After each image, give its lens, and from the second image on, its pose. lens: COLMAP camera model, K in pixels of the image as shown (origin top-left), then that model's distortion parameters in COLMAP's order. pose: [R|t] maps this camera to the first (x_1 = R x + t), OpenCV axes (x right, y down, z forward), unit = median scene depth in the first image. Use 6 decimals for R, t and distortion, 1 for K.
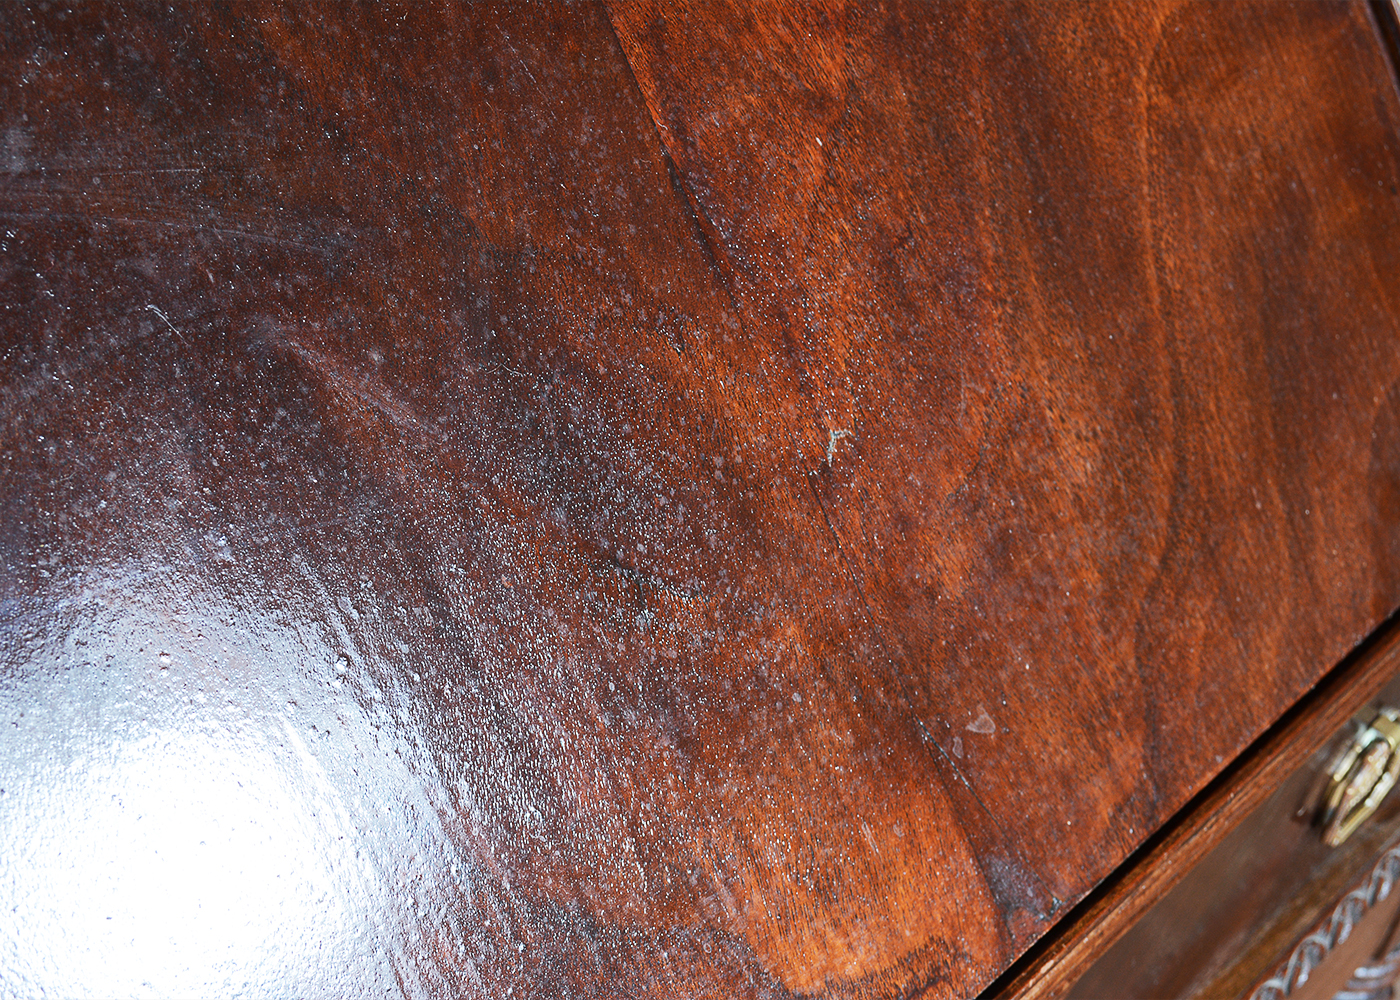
lens RADIAL K [[2158.6, 0, 700.0], [0, 2158.6, 500.0], [0, 0, 1]] dist [-0.013347, -0.011643]
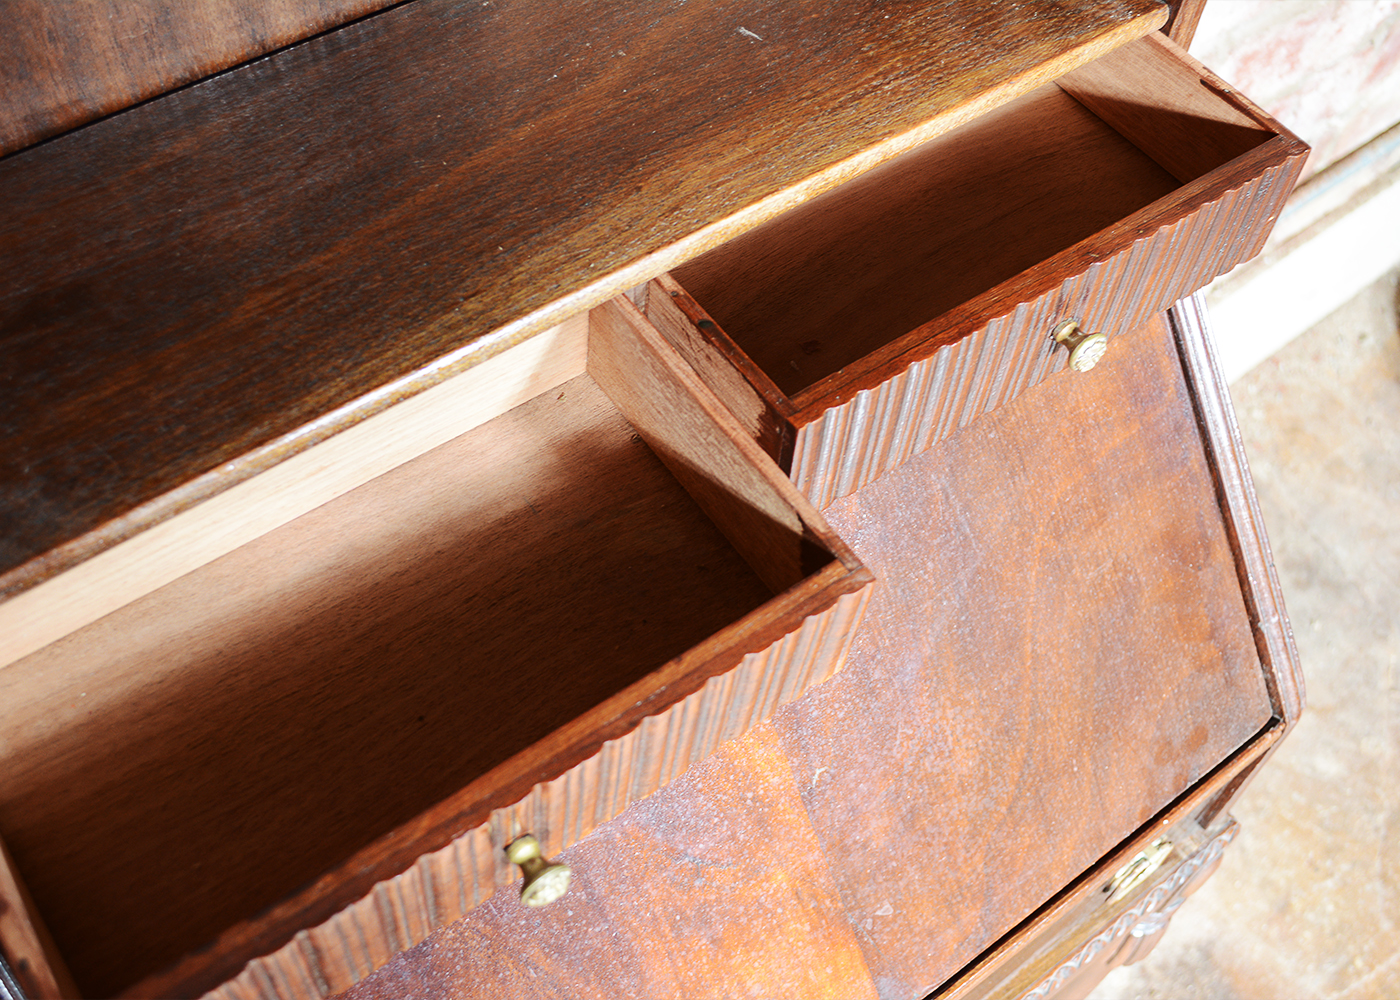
lens RADIAL K [[1522.2, 0, 700.0], [0, 1522.2, 500.0], [0, 0, 1]] dist [-0.054515, -0.003752]
pose [[0.987960, 0.115477, -0.102956, 0.065243], [-0.092219, 0.973898, 0.207408, -0.485753], [0.124219, -0.195416, 0.972822, -0.215122]]
